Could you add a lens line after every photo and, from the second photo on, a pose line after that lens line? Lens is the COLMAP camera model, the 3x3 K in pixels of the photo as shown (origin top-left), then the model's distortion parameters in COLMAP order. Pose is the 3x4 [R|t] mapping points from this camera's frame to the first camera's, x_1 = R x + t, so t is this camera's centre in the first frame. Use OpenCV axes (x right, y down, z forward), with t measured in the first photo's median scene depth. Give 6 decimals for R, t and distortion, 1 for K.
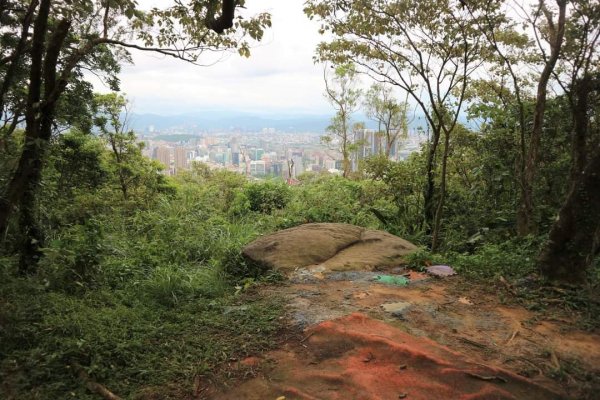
lens RADIAL K [[437.1, 0, 298.7], [0, 437.1, 208.0], [0, 0, 1]] dist [-0.093575, 0.002174]
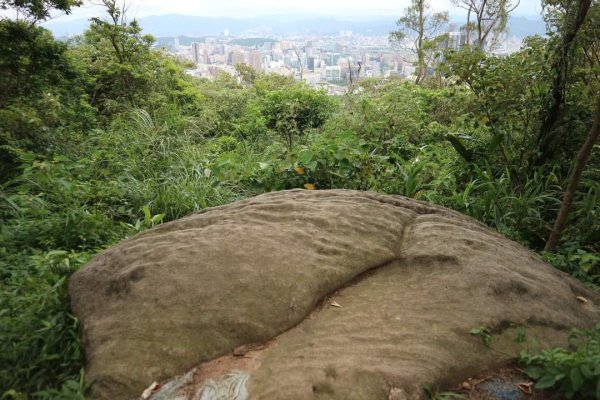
lens RADIAL K [[420.1, 0, 300.0], [0, 420.1, 200.0], [0, 0, 1]] dist [-0.089349, 0.004842]
pose [[0.983847, 0.056150, -0.169978, 0.033549], [-0.020971, 0.979147, 0.202068, -0.011445], [0.177780, -0.195239, 0.964508, 0.188943]]
